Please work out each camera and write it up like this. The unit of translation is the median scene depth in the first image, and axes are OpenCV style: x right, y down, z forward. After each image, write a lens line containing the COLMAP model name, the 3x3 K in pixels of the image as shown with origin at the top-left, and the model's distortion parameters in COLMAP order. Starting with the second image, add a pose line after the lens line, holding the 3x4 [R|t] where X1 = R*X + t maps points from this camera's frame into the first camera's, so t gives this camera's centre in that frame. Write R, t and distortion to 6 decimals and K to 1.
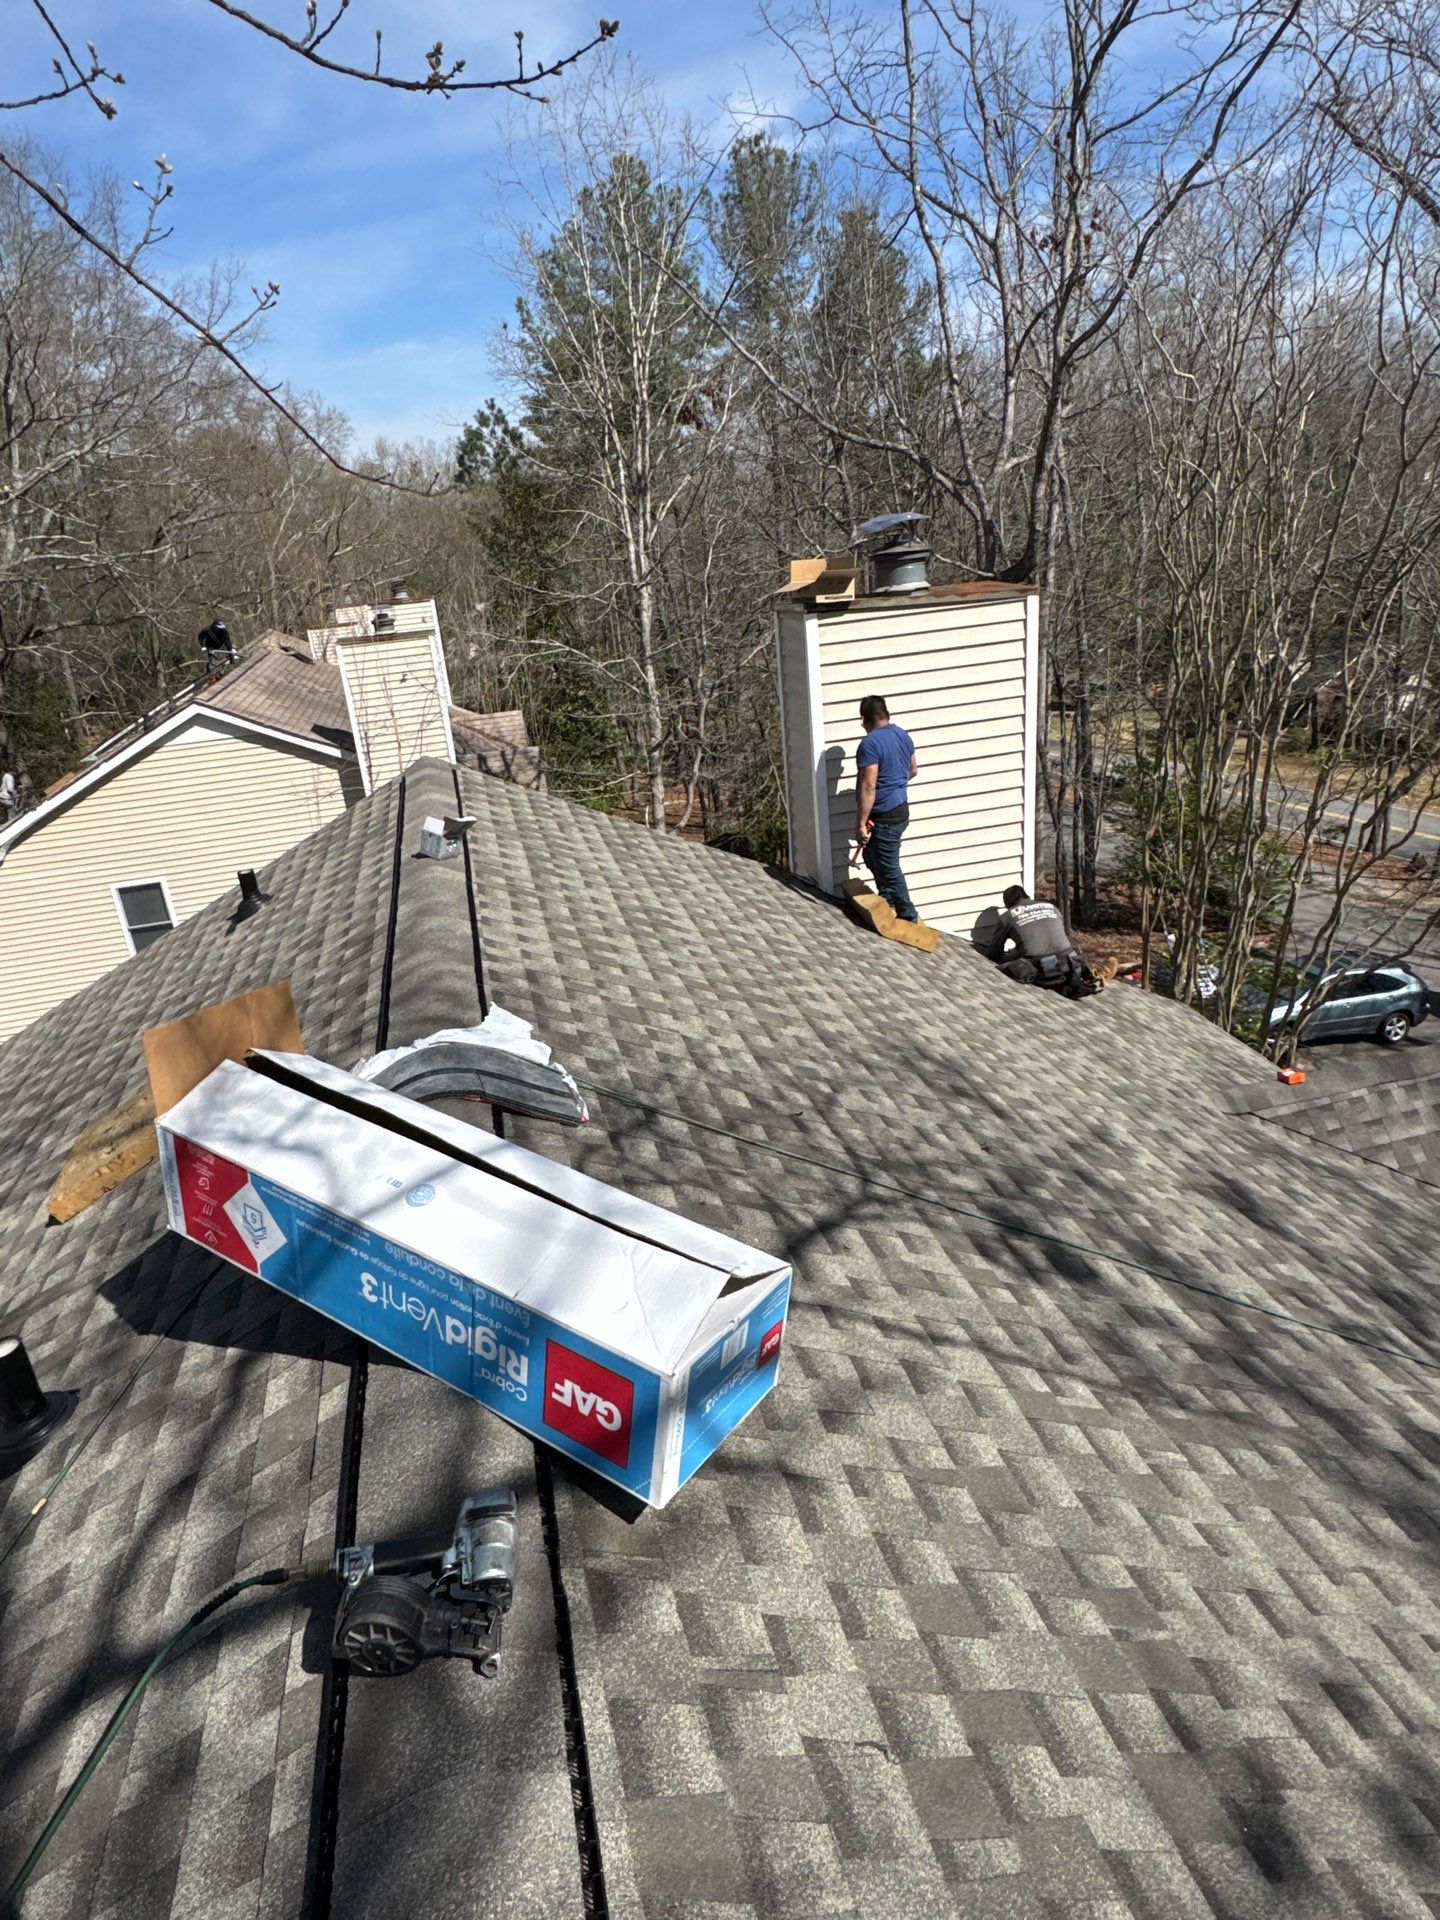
lens RADIAL K [[1132.6, 0, 726.5], [0, 1132.6, 960.6], [0, 0, 1]] dist [-0.010860, 0.005483]
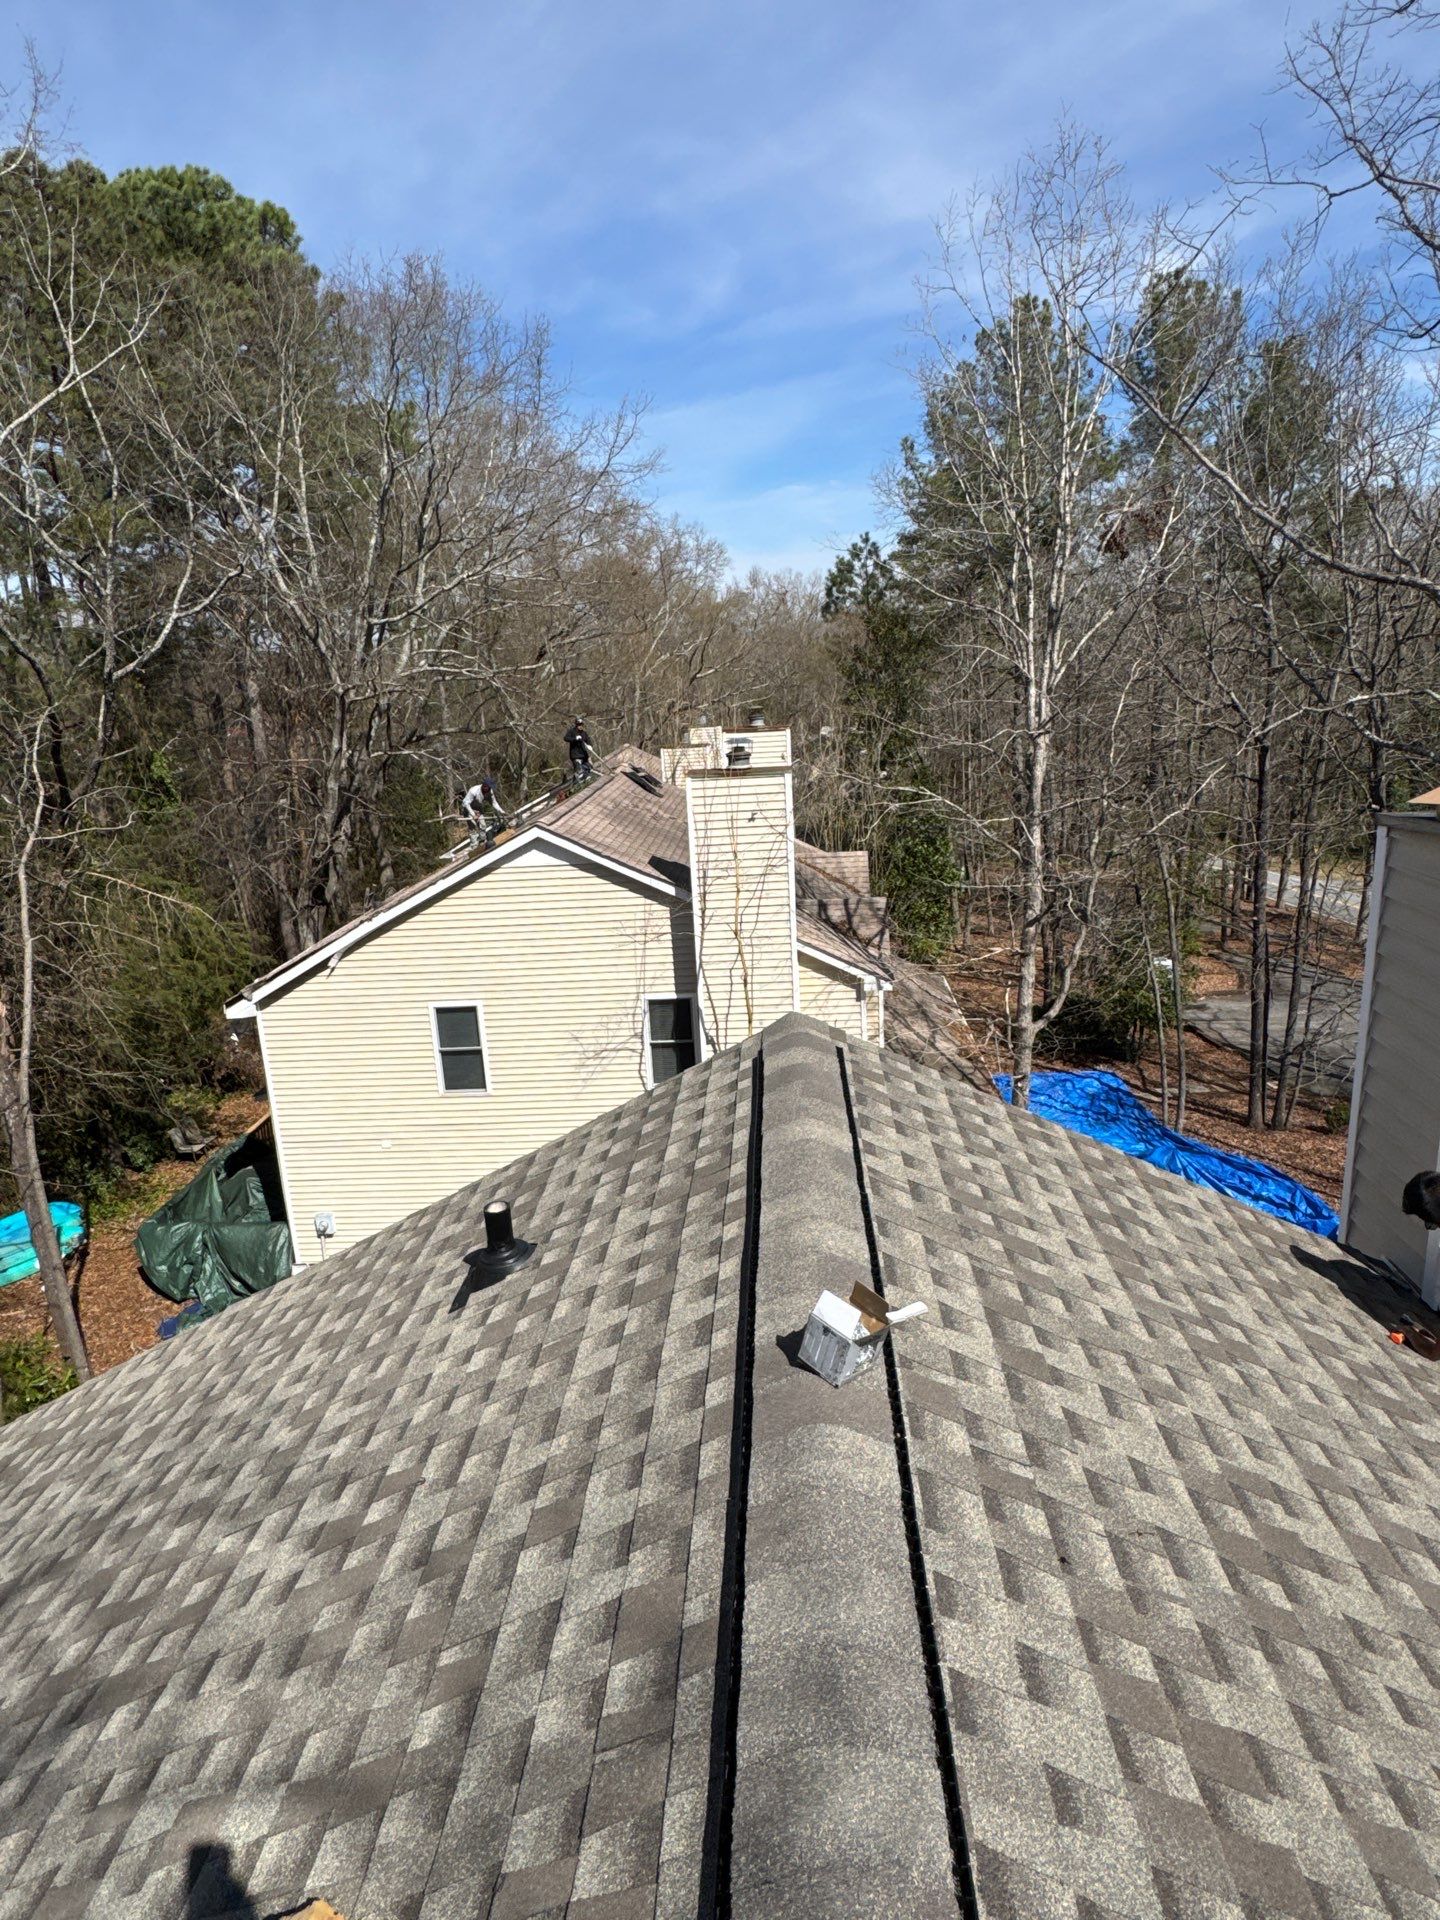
lens RADIAL K [[1132.6, 0, 726.5], [0, 1132.6, 960.6], [0, 0, 1]] dist [-0.010860, 0.005483]
pose [[0.957564, 0.108315, -0.267093, -0.131777], [-0.135316, 0.987167, -0.084799, -0.146957], [0.254481, 0.117342, 0.959932, 0.358303]]
